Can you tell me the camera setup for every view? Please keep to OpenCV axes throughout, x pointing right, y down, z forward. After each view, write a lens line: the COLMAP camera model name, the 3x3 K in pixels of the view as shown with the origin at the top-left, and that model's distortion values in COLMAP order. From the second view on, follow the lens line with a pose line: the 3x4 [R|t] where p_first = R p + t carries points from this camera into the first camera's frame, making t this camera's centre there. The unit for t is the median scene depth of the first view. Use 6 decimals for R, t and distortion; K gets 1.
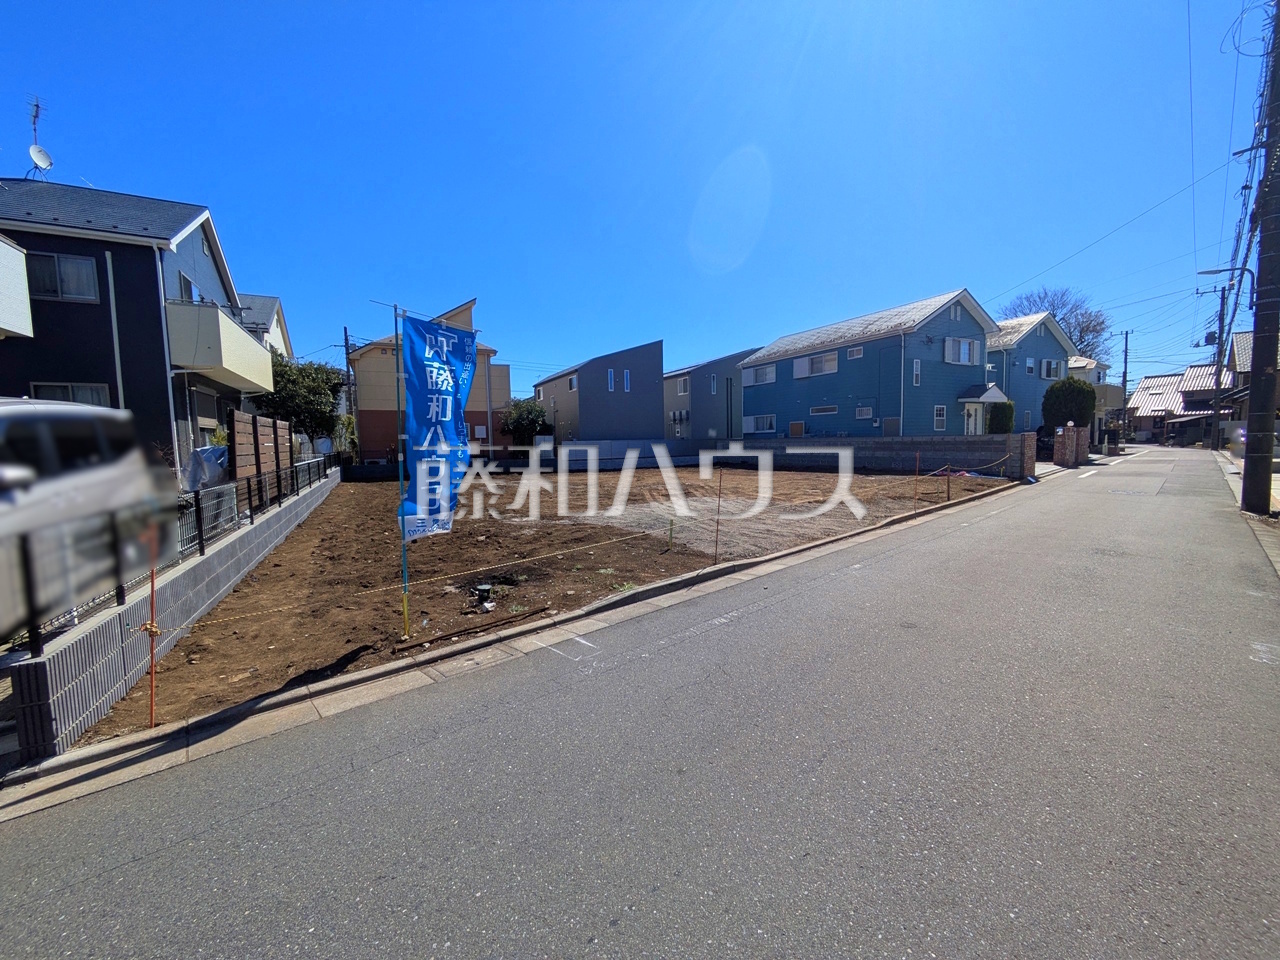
lens RADIAL K [[505.2, 0, 639.6], [0, 505.2, 476.4], [0, 0, 1]] dist [-0.001915, 0.003094]
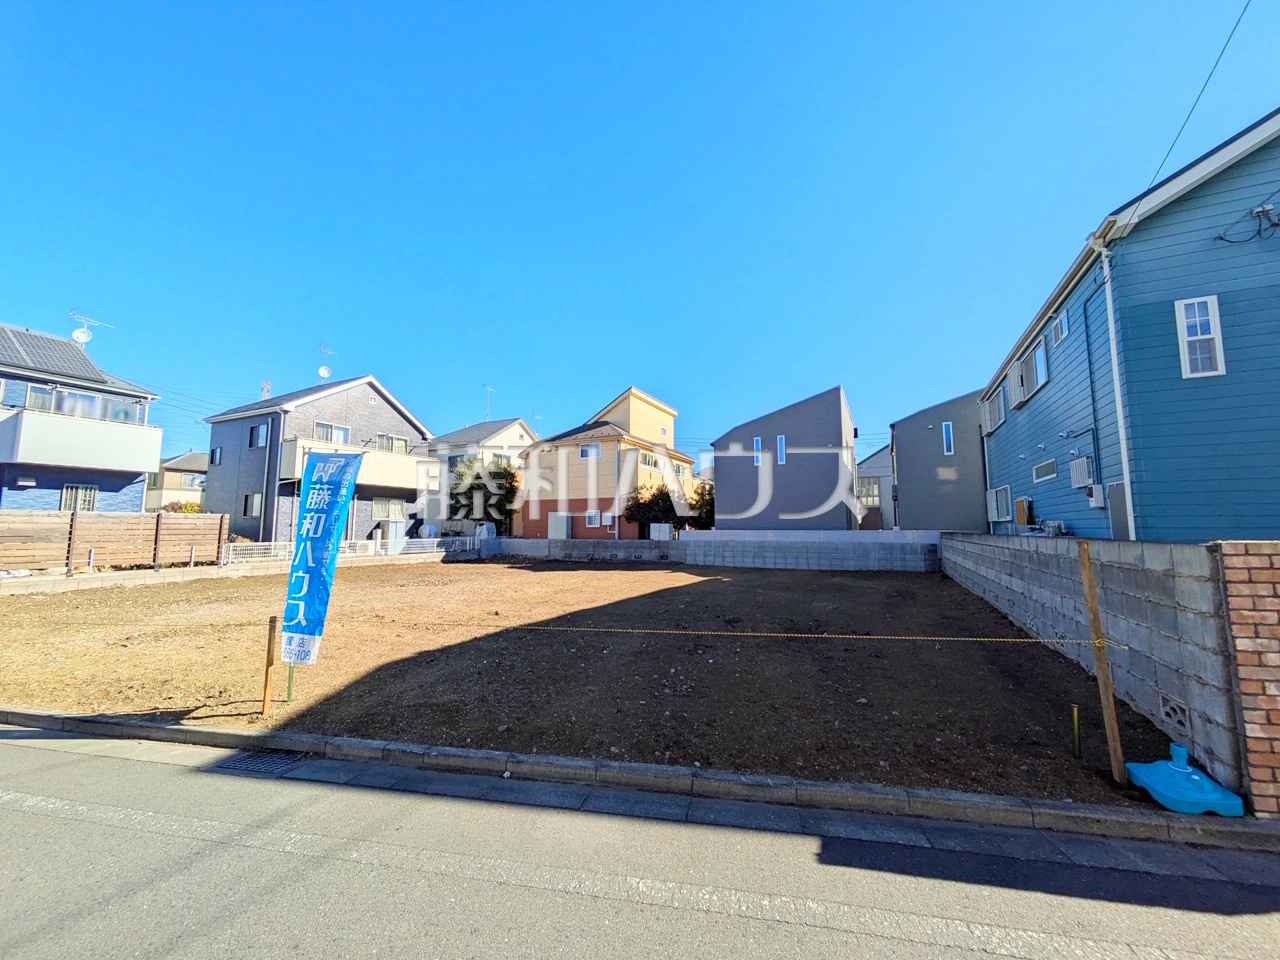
lens RADIAL K [[504.3, 0, 639.2], [0, 504.3, 477.8], [0, 0, 1]] dist [0.000056, 0.001177]
pose [[0.594563, -0.062571, -0.801611, 0.758014], [-0.069057, 0.989310, -0.128443, -0.068101], [0.801078, 0.131725, 0.583886, 0.702119]]
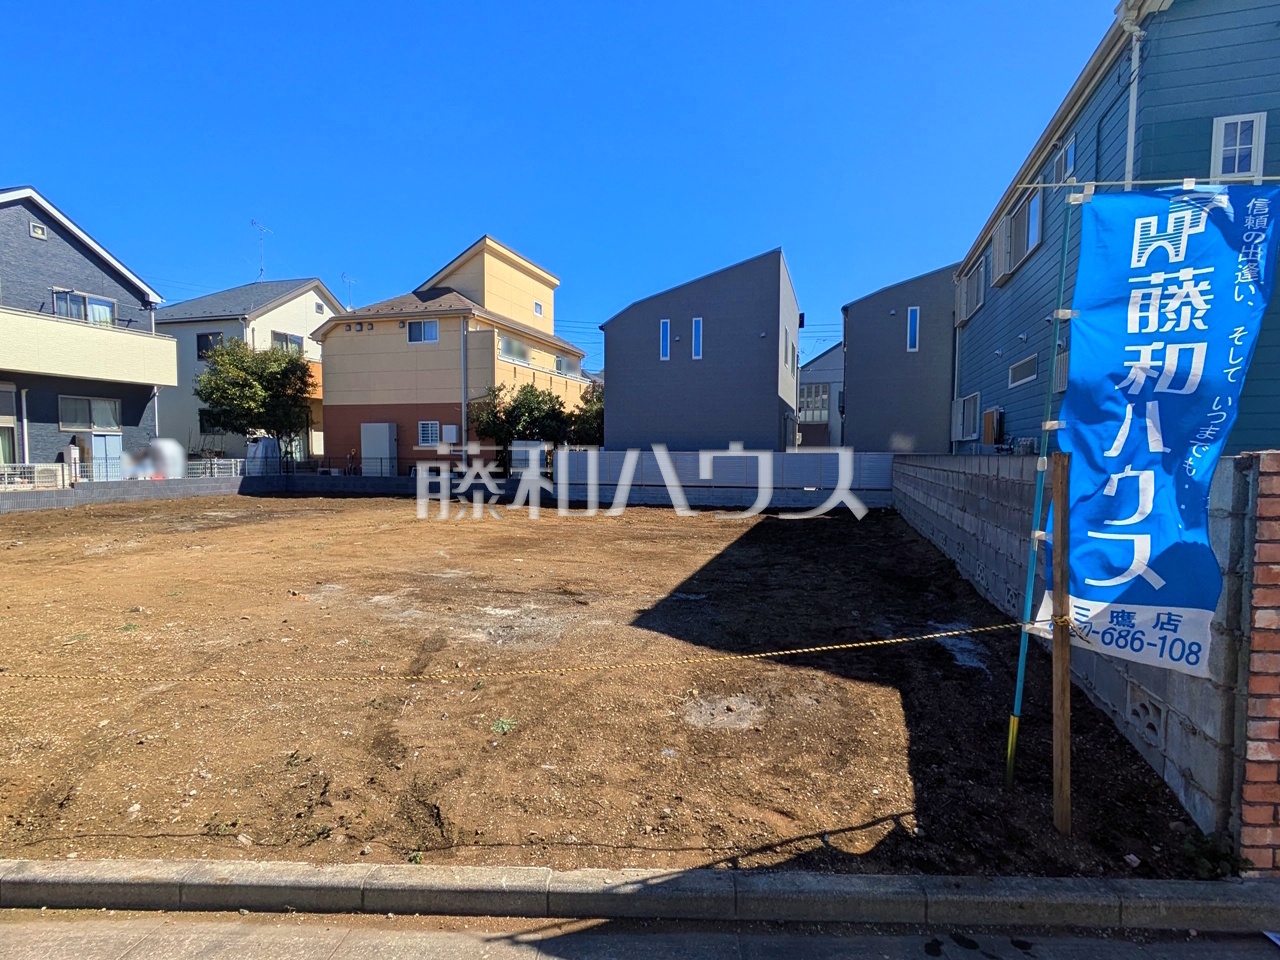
lens RADIAL K [[681.0, 0, 642.5], [0, 681.0, 493.0], [0, 0, 1]] dist [-0.002143, 0.001830]
pose [[0.722433, 0.064136, -0.688460, 0.741171], [-0.069271, 0.997393, 0.020226, -0.068275], [0.687962, 0.033079, 0.724992, 0.780967]]
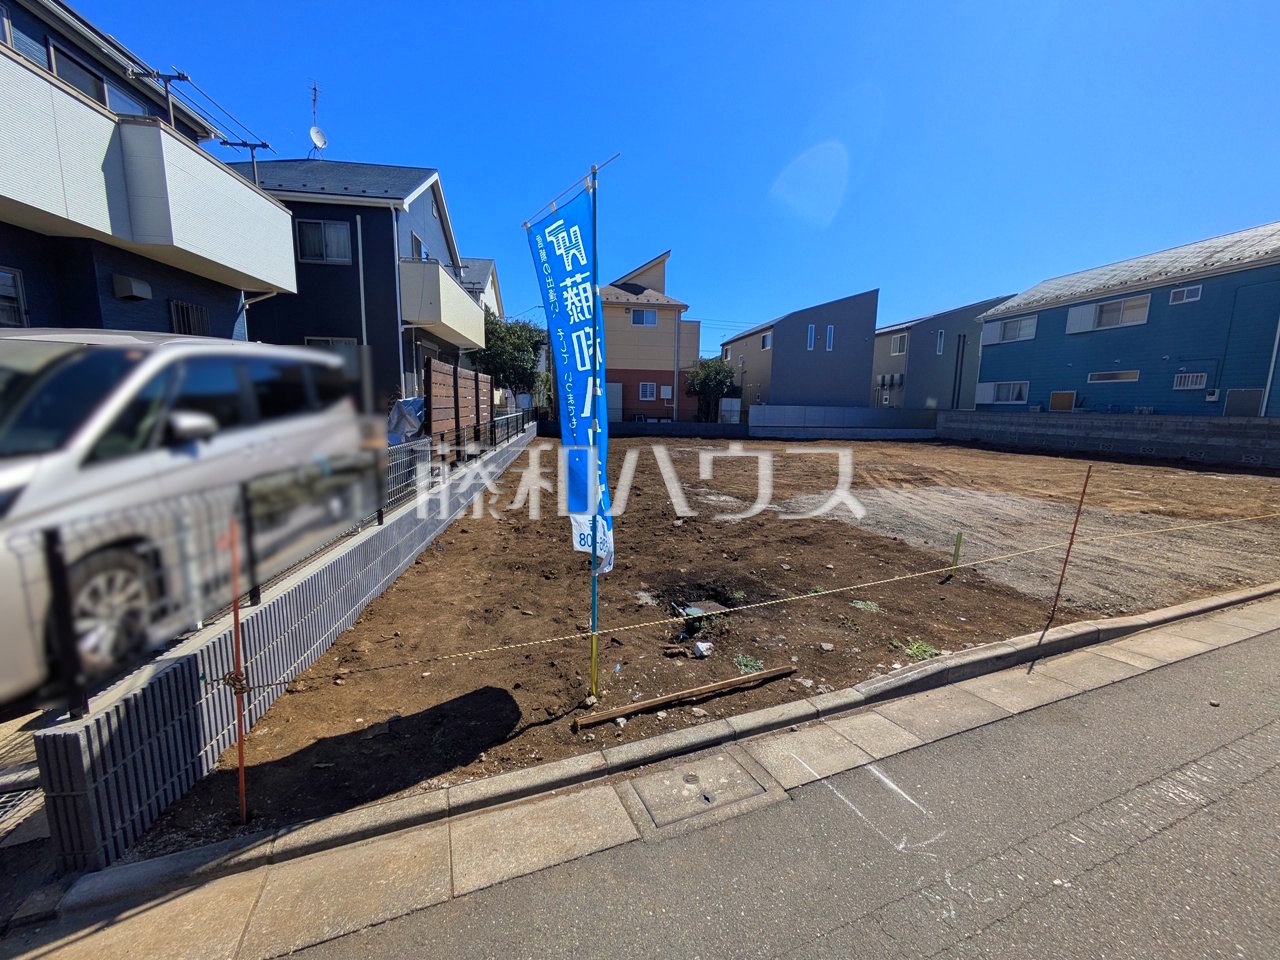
lens RADIAL K [[504.6, 0, 638.6], [0, 504.6, 477.6], [0, 0, 1]] dist [0.000817, 0.001026]
pose [[0.940708, 0.085505, -0.328263, -0.049835], [-0.060777, 0.994535, 0.084884, -0.006742], [0.333727, -0.059901, 0.940765, 0.097012]]
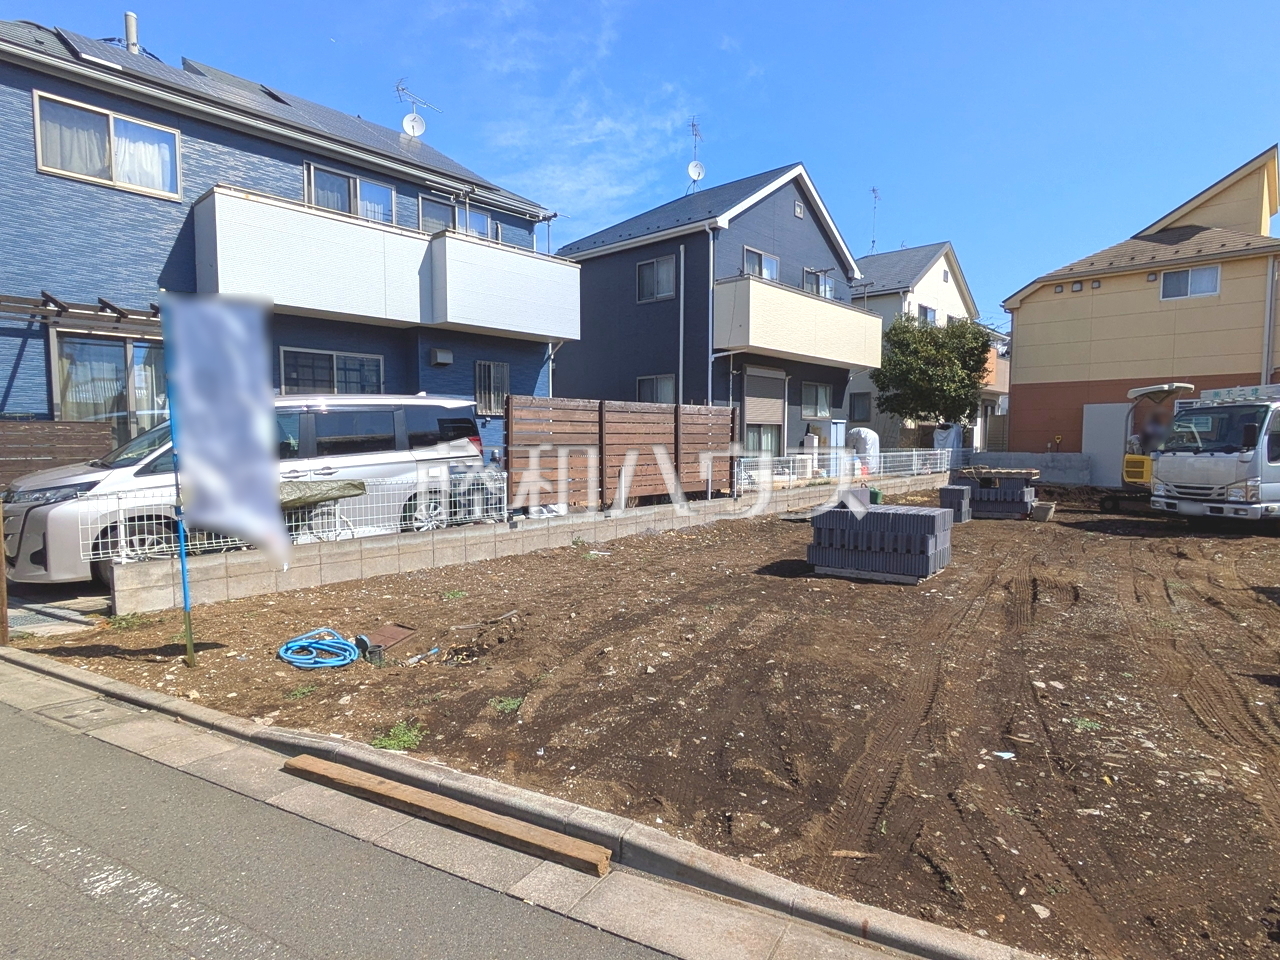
lens RADIAL K [[702.0, 0, 642.9], [0, 702.0, 484.9], [0, 0, 1]] dist [0.000365, 0.000770]
pose [[0.349789, 0.081904, -0.933242, 0.205090], [-0.074169, 0.995465, 0.059565, -0.024549], [0.933888, 0.048383, 0.354277, 0.300029]]
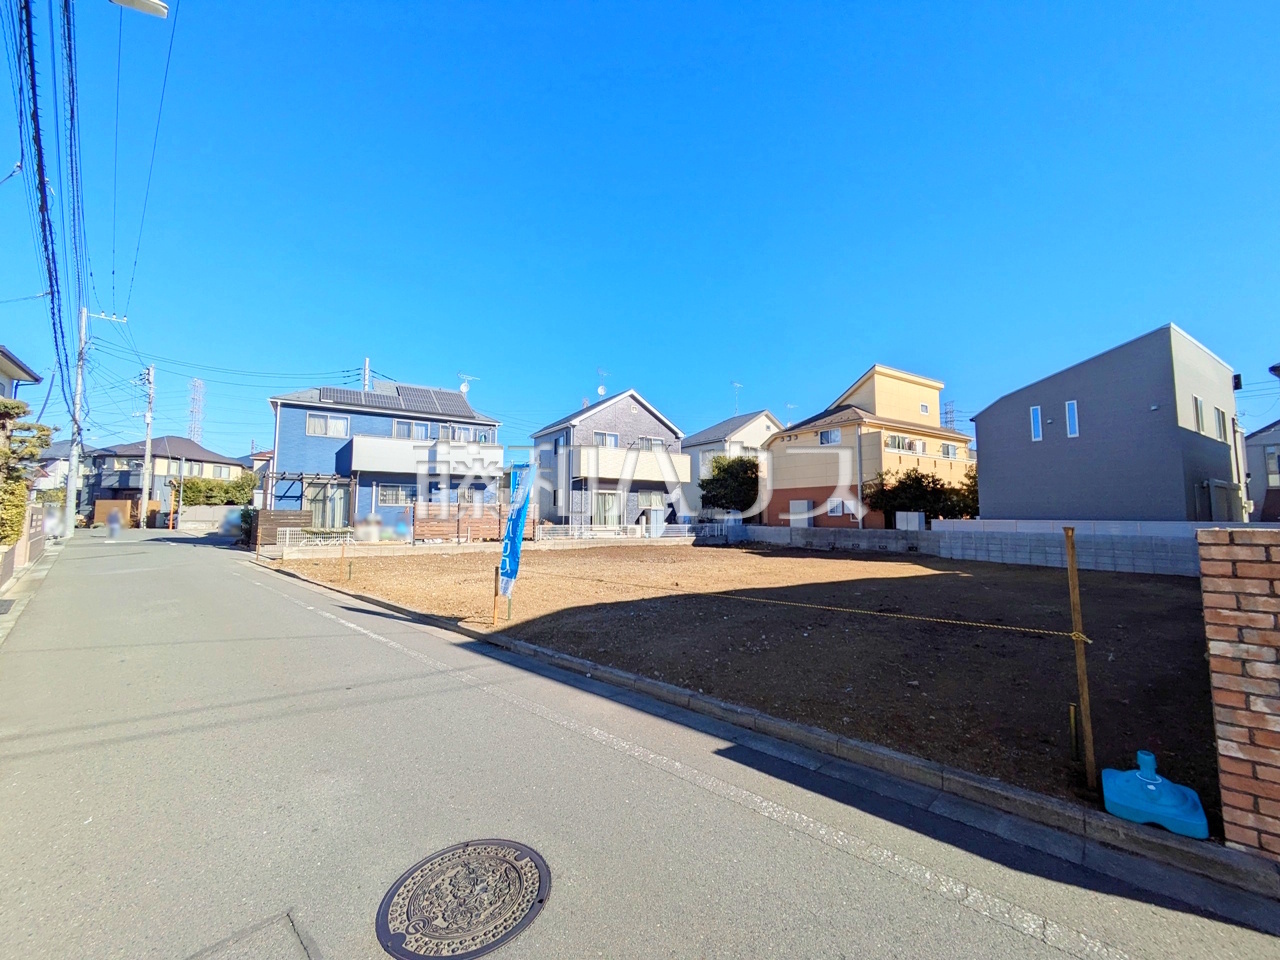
lens RADIAL K [[504.1, 0, 639.6], [0, 504.1, 477.0], [0, 0, 1]] dist [0.002381, 0.000797]
pose [[0.091363, -0.058576, -0.994093, 0.870653], [-0.080974, 0.994526, -0.066044, -0.074485], [0.992520, 0.086530, 0.086120, 0.787775]]
